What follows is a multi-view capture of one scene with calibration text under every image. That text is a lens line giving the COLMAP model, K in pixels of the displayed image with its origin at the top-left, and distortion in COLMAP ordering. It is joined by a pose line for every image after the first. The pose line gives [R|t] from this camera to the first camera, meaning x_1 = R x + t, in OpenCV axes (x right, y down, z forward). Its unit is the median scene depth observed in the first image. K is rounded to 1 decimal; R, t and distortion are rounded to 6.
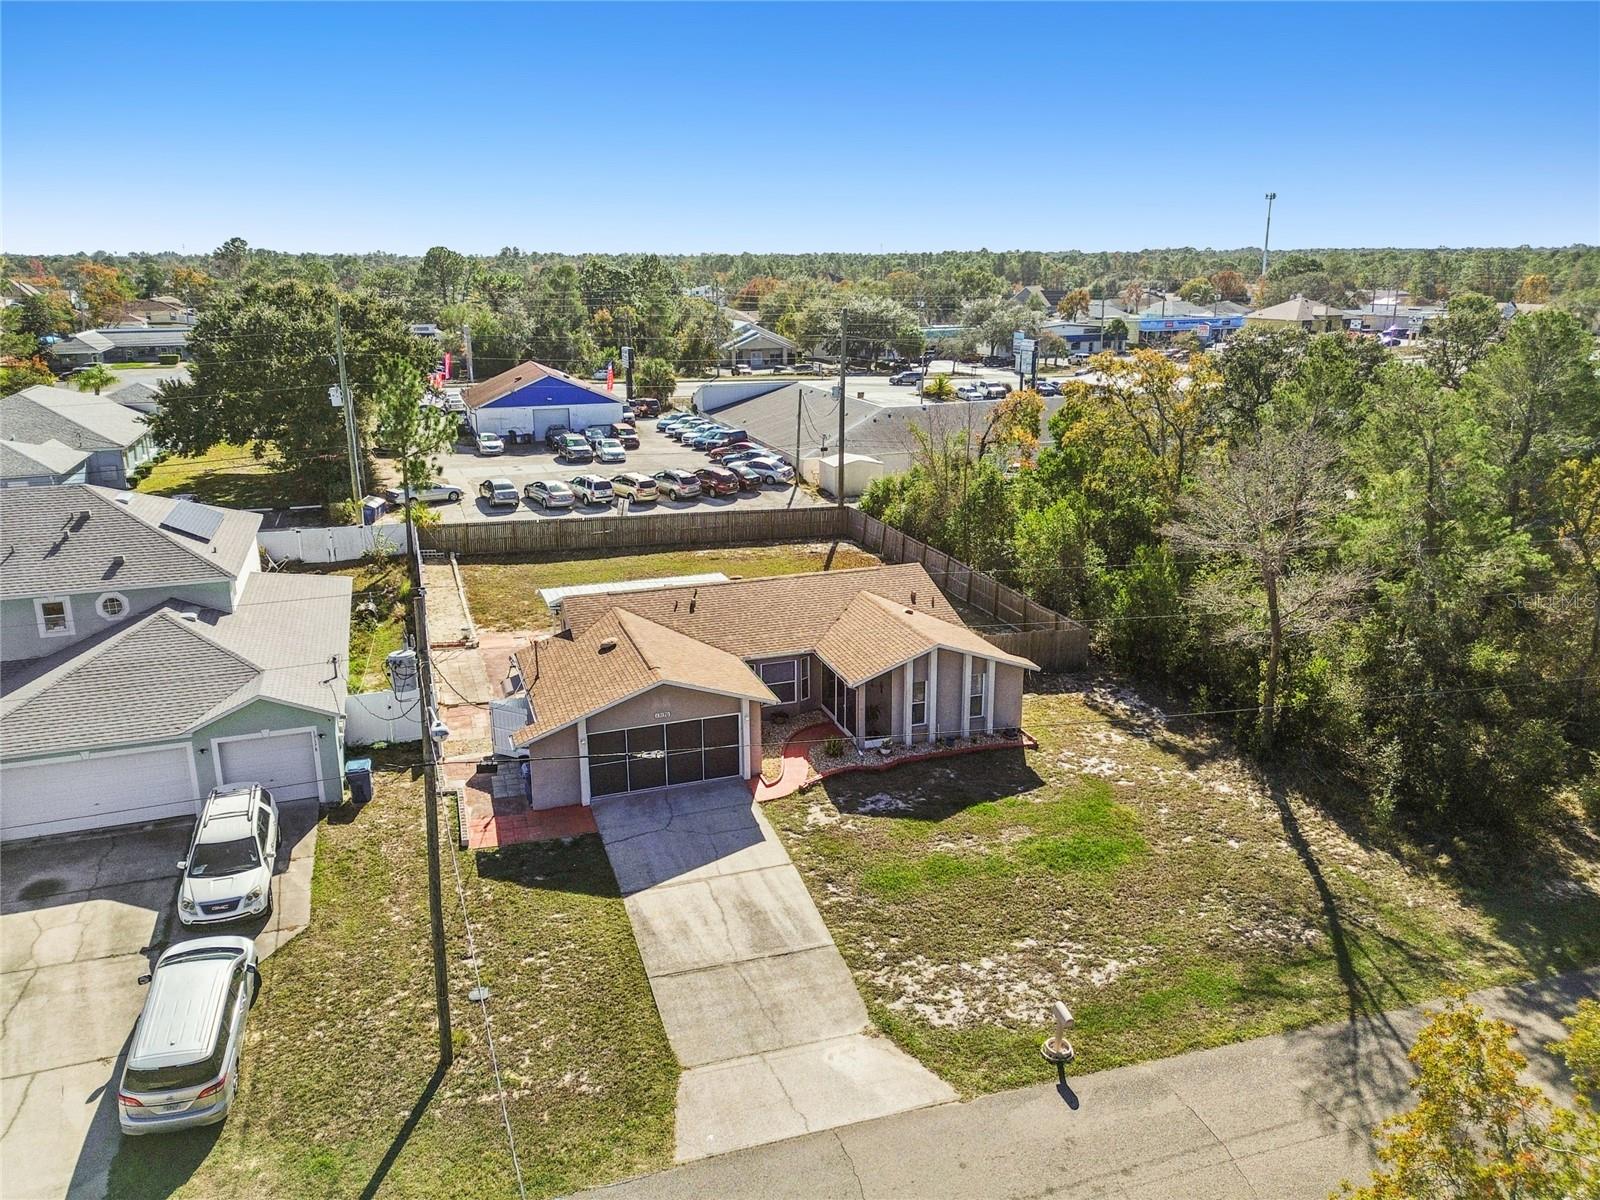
lens RADIAL K [[1166.9, 0, 784.2], [0, 1166.9, 577.9], [0, 0, 1]] dist [0.062975, -0.054635]
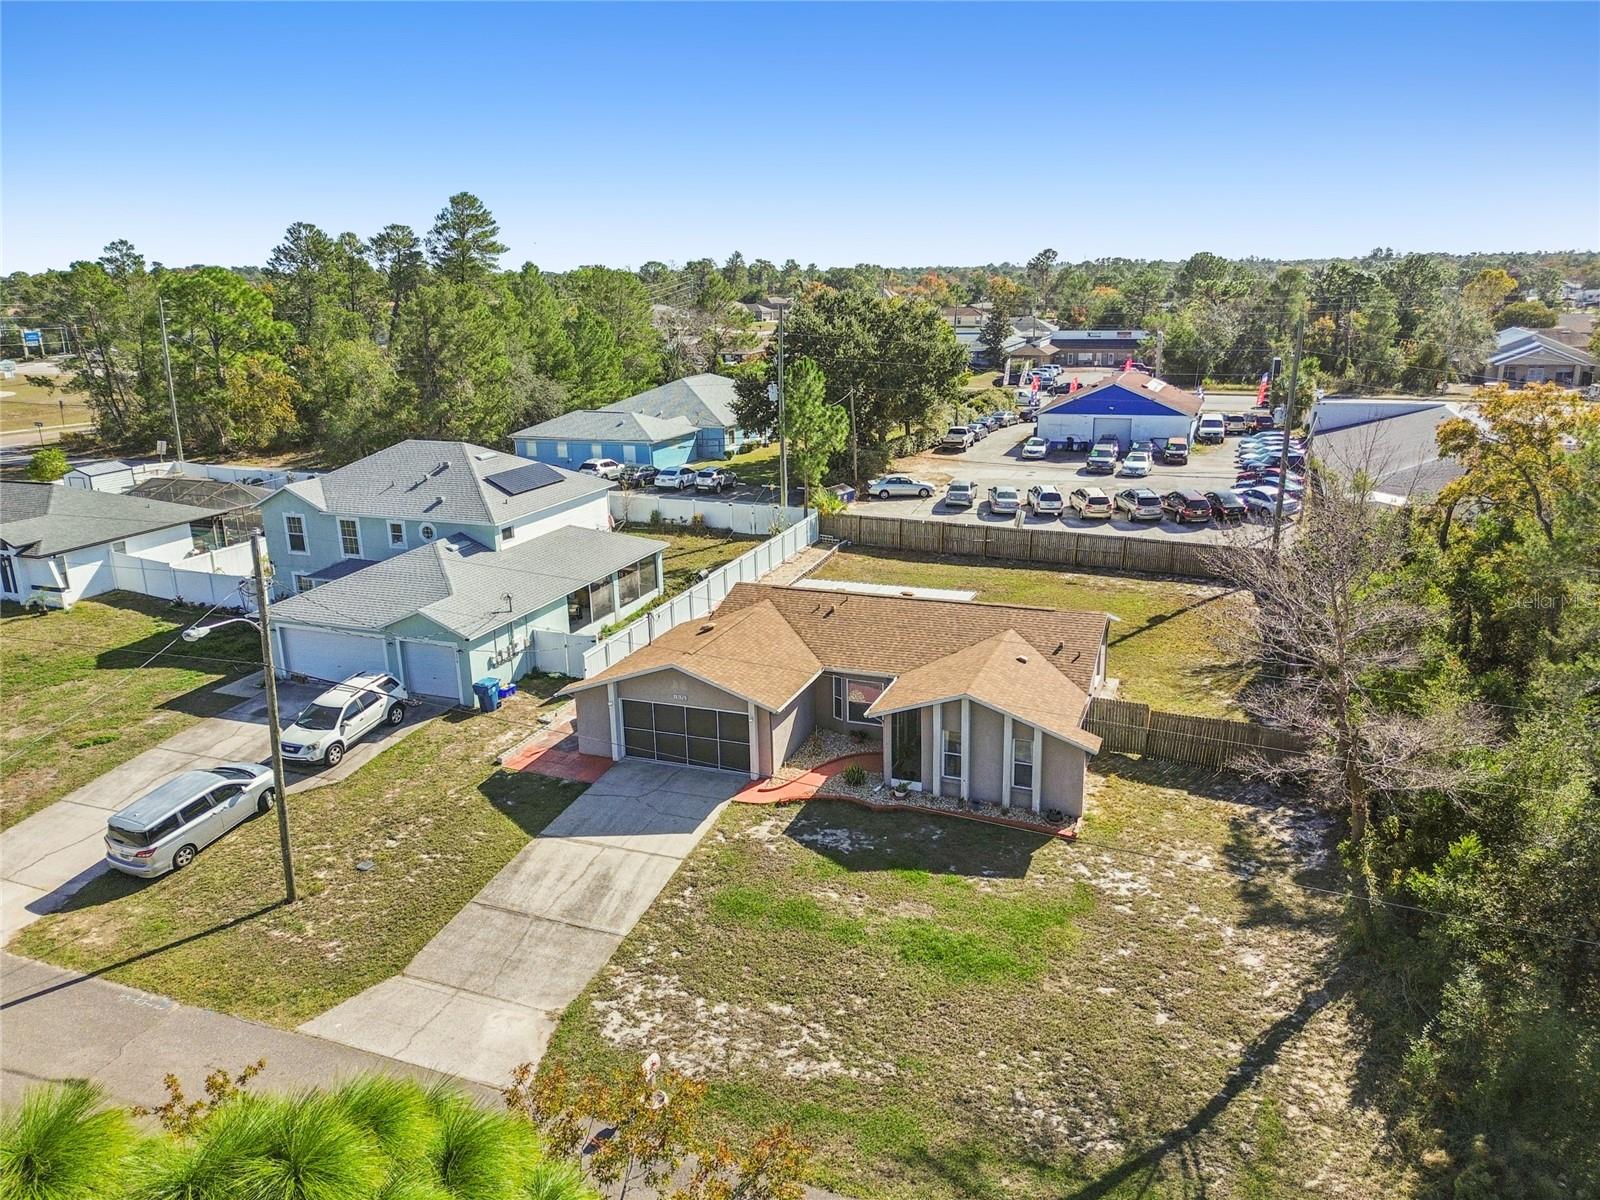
lens RADIAL K [[1155.6, 0, 803.0], [0, 1155.6, 604.1], [0, 0, 1]] dist [0.075247, -0.081249]
pose [[0.769193, 0.167002, -0.616808, 0.657524], [-0.155436, 0.985153, 0.072894, -0.064868], [0.619824, 0.039805, 0.783731, 0.252083]]
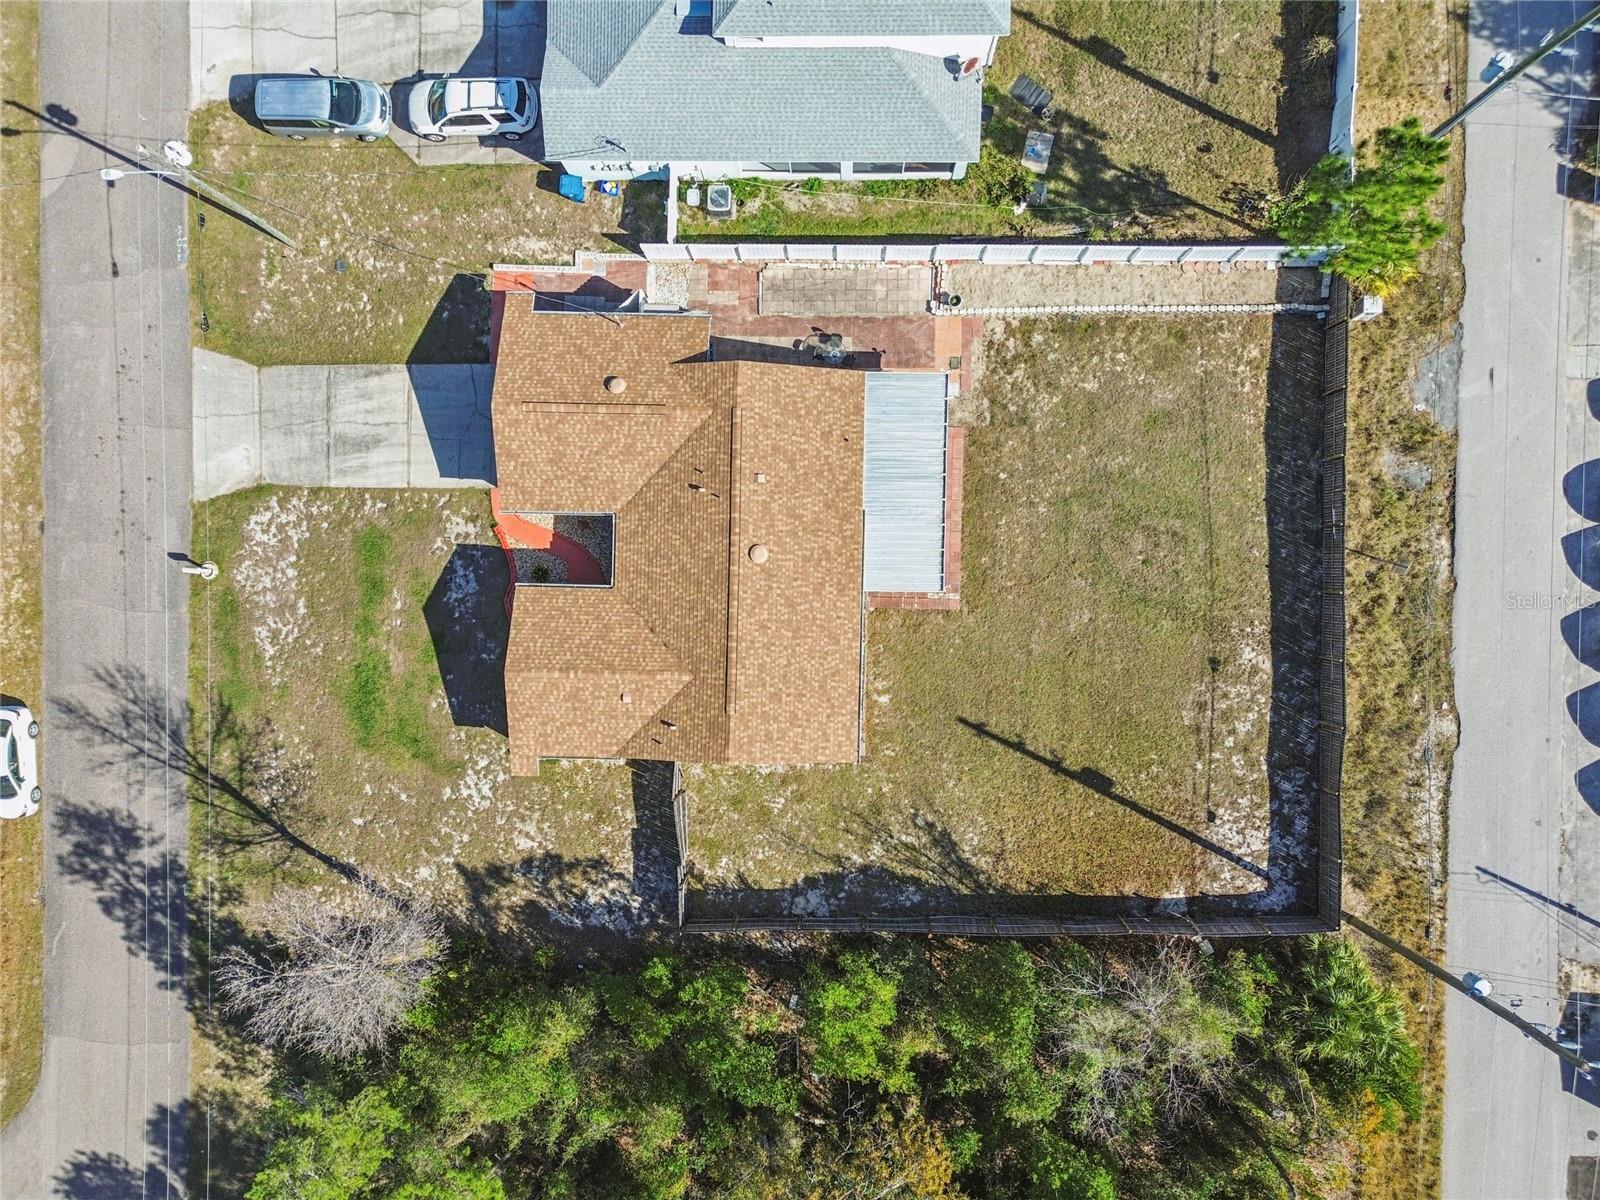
lens RADIAL K [[1134.7, 0, 799.4], [0, 1134.7, 595.2], [0, 0, 1]] dist [0.064853, -0.057979]
pose [[-0.338721, 0.940860, 0.007090, -0.038439], [-0.206572, -0.081716, 0.975013, -1.170986], [0.917930, 0.328793, 0.222034, 1.135582]]
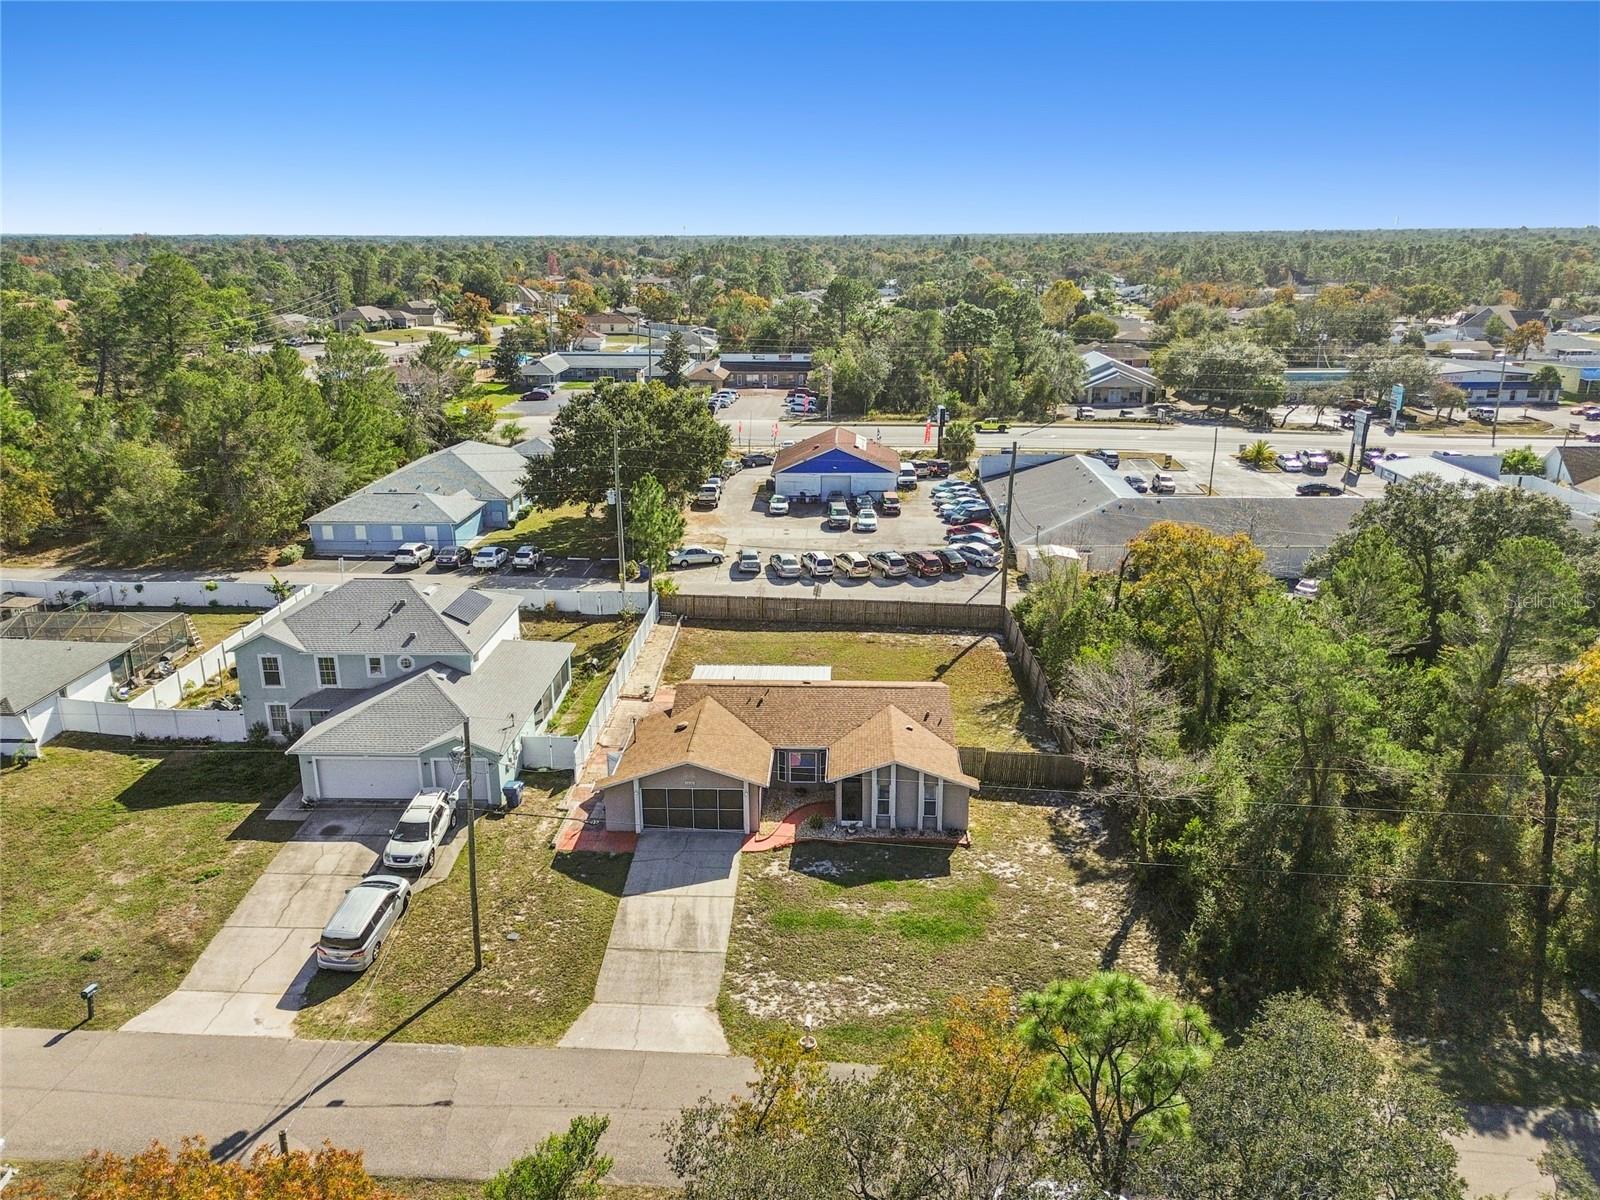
lens RADIAL K [[1193.5, 0, 791.5], [0, 1193.5, 605.1], [0, 0, 1]] dist [0.075086, -0.086006]
pose [[0.930461, 0.108836, -0.349852, 0.565040], [-0.095700, 0.993908, 0.054673, -0.220462], [0.353671, -0.017390, 0.935208, -0.416515]]
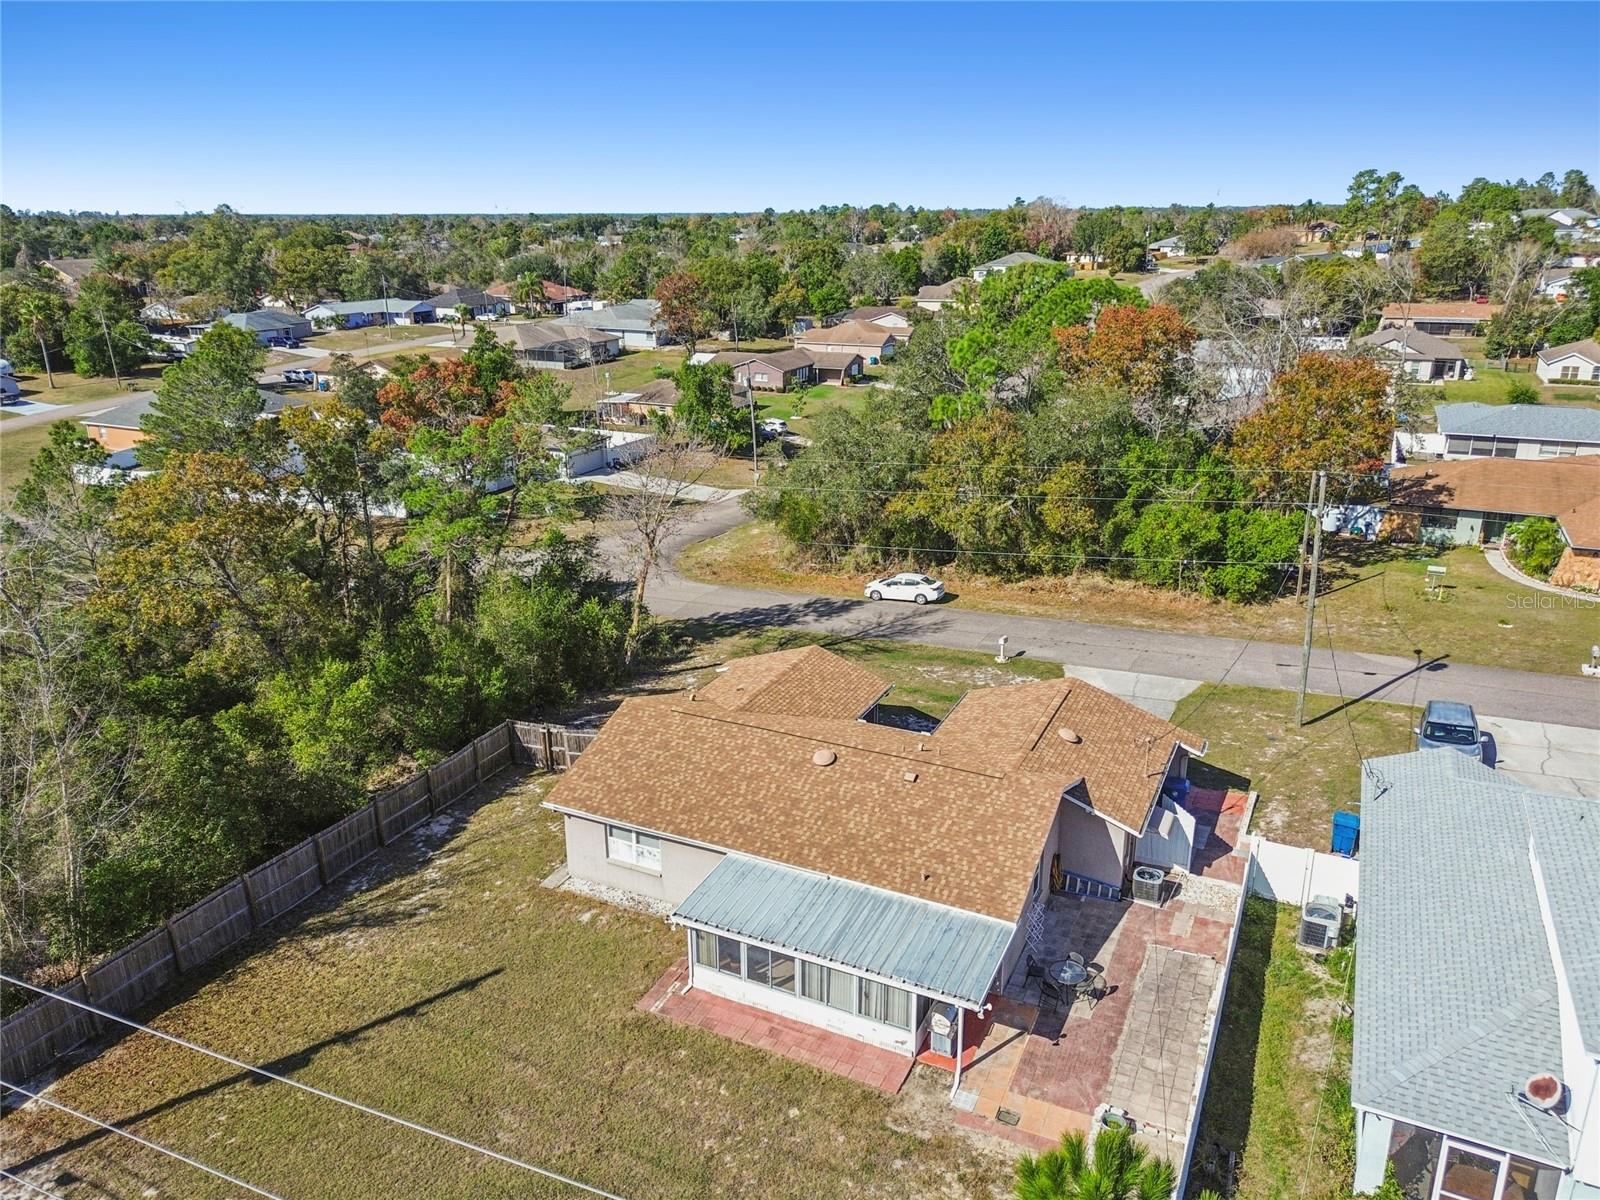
lens RADIAL K [[1141.4, 0, 797.5], [0, 1141.4, 604.2], [0, 0, 1]] dist [0.062553, -0.058060]
pose [[-0.715184, -0.216356, 0.664607, -0.666622], [0.195227, 0.851199, 0.487183, -0.597634], [-0.671117, 0.478175, -0.566525, 1.856576]]
